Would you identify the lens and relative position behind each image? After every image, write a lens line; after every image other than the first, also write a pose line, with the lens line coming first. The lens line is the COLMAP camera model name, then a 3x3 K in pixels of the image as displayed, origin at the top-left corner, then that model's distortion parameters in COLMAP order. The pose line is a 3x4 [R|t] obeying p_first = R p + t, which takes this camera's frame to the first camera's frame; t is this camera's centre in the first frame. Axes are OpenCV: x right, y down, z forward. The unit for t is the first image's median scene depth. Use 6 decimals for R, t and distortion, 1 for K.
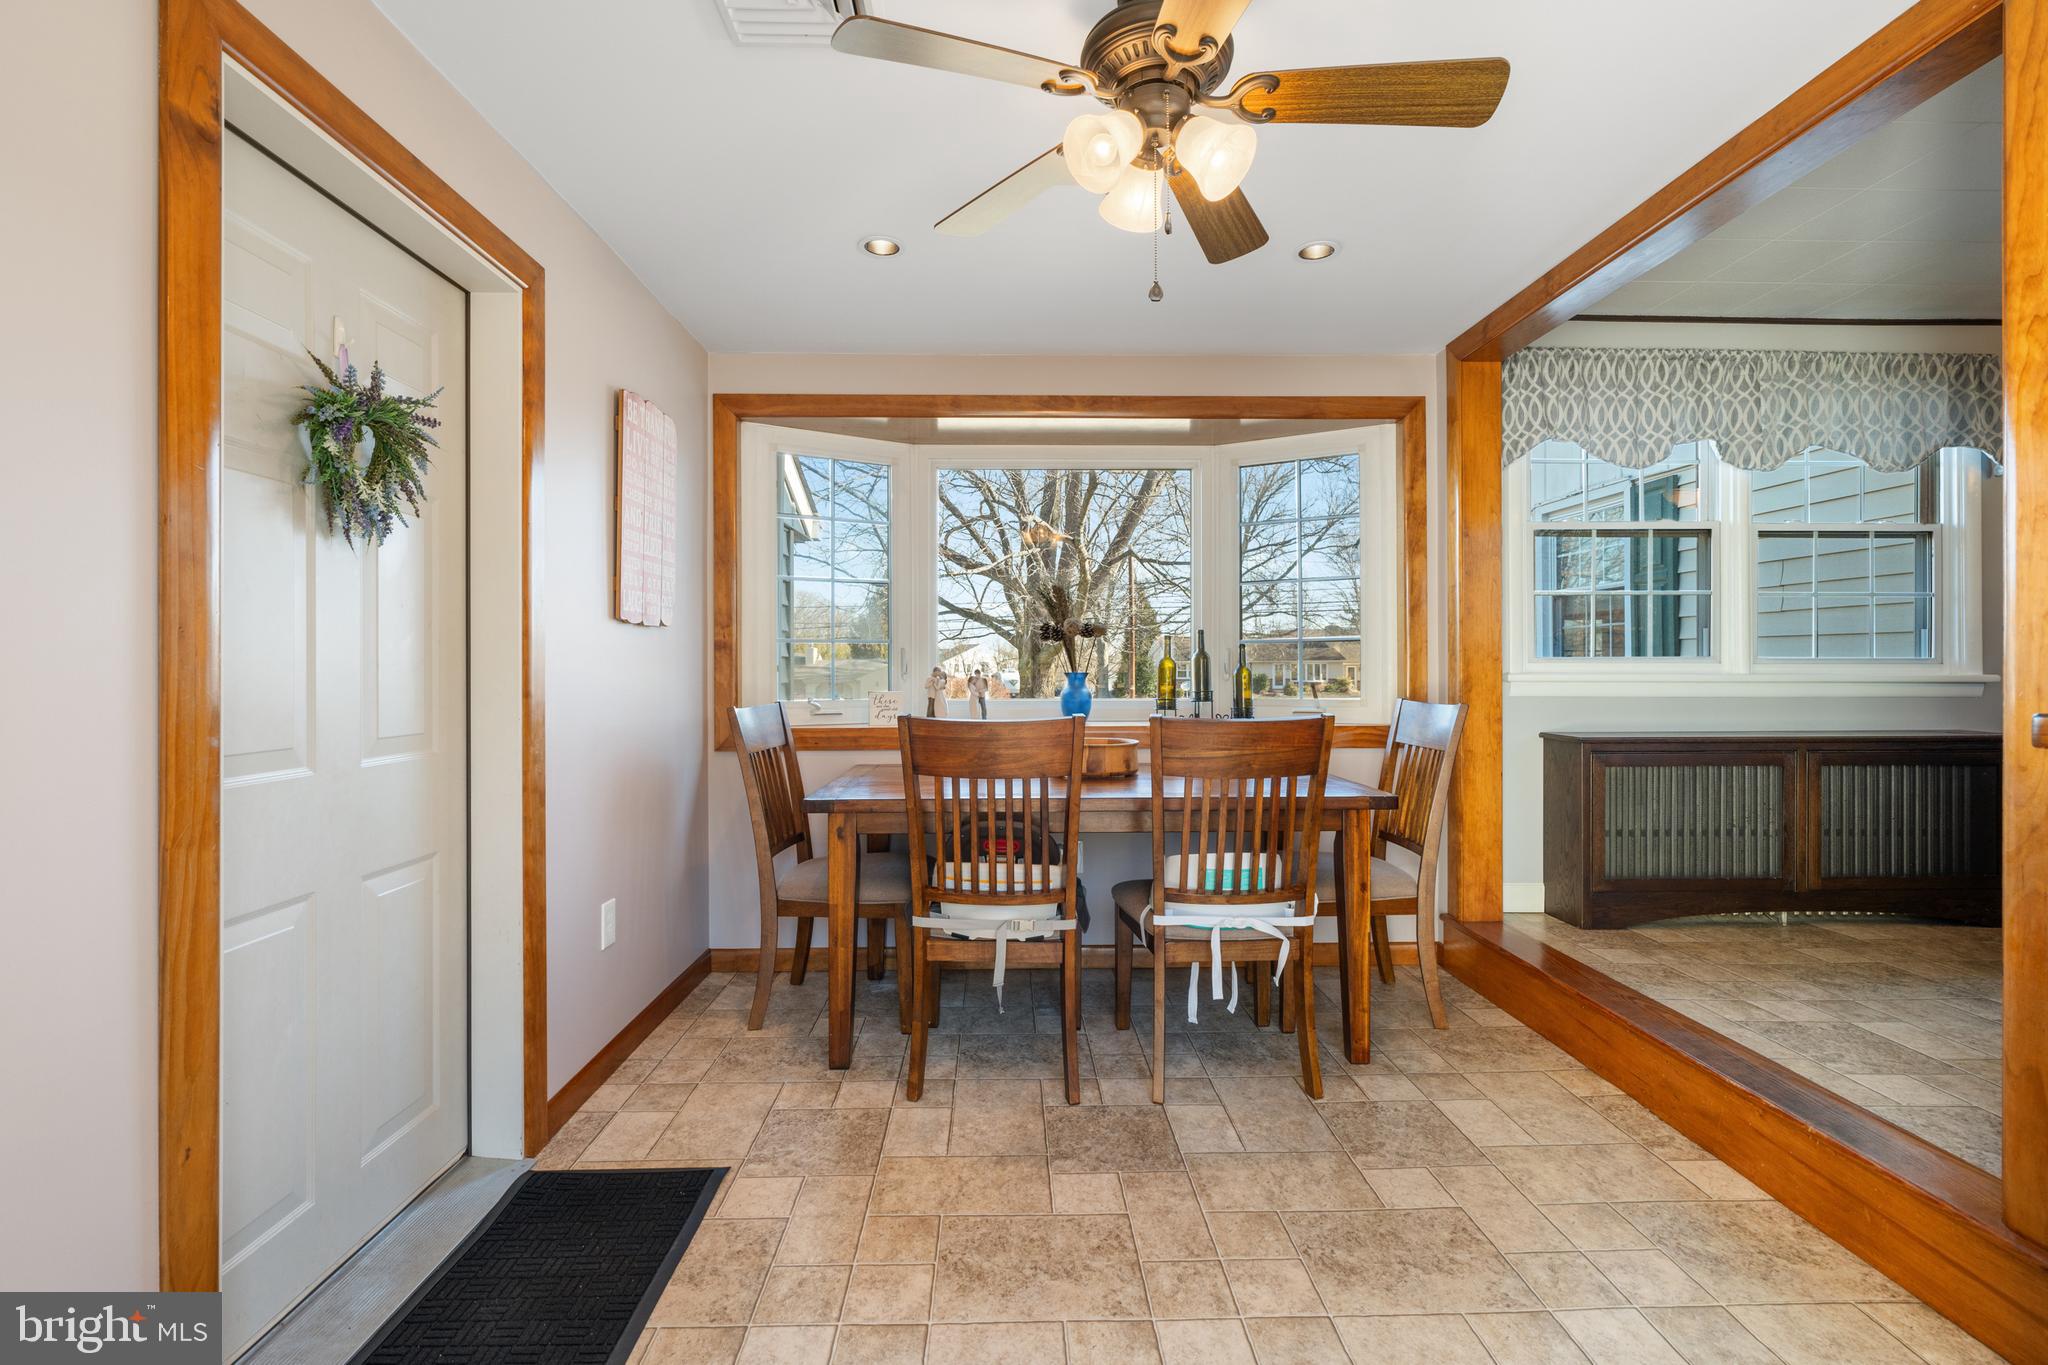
lens RADIAL K [[930.1, 0, 1030.1], [0, 930.1, 661.0], [0, 0, 1]] dist [-0.005094, 0.001340]
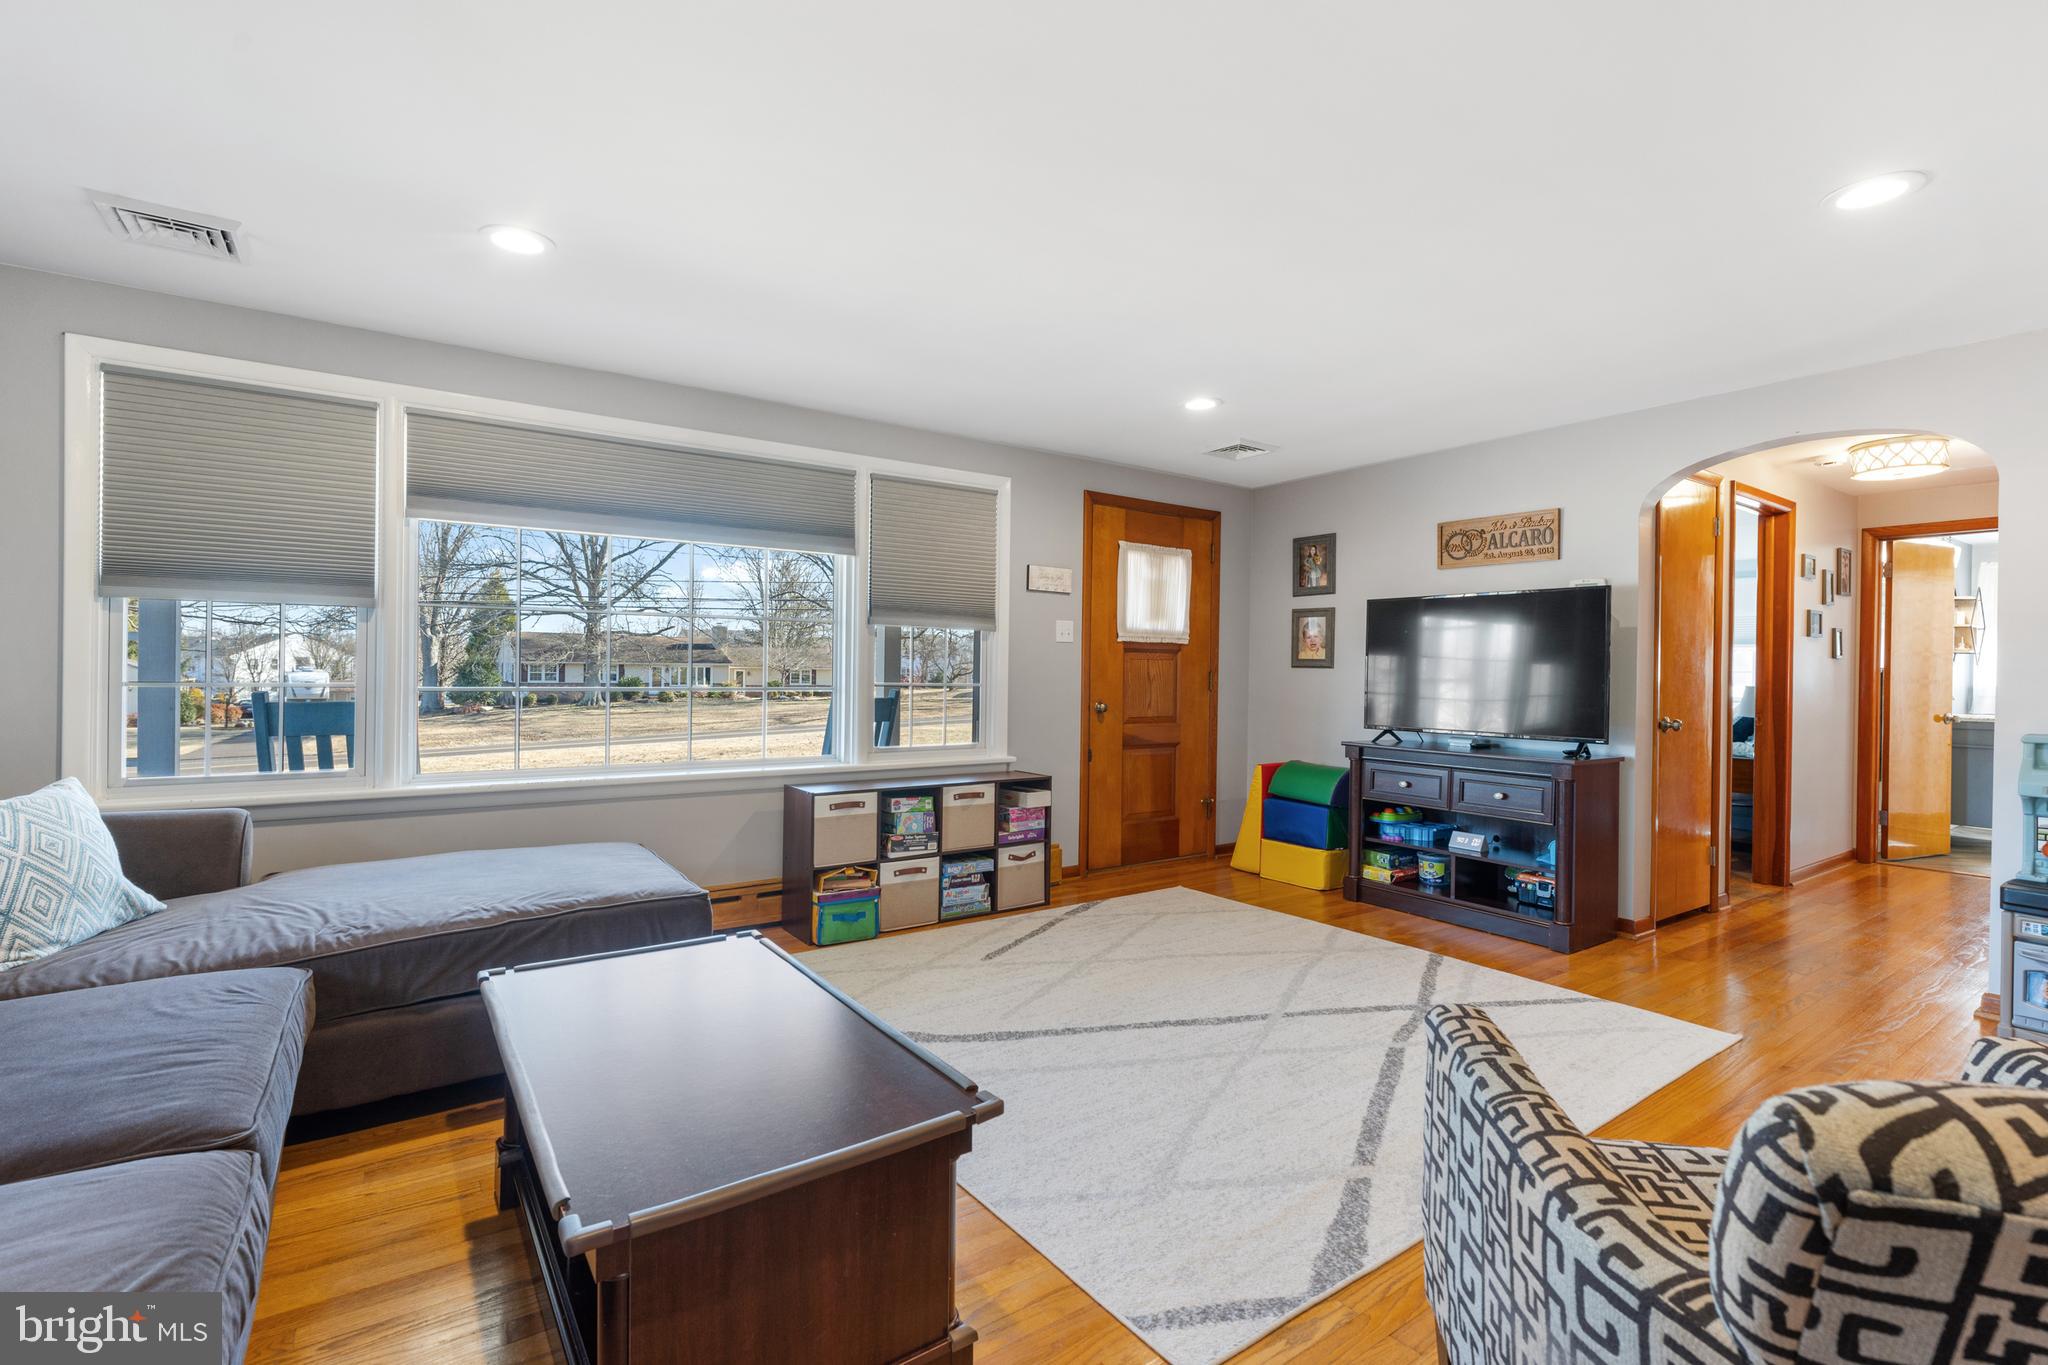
lens RADIAL K [[909.6, 0, 1022.8], [0, 909.6, 673.2], [0, 0, 1]] dist [-0.013780, 0.000119]
pose [[0.835332, 0.010237, 0.549651, 1.464483], [-0.016891, 0.999832, 0.007048, -0.051928], [-0.549486, -0.015172, 0.835365, 1.173591]]
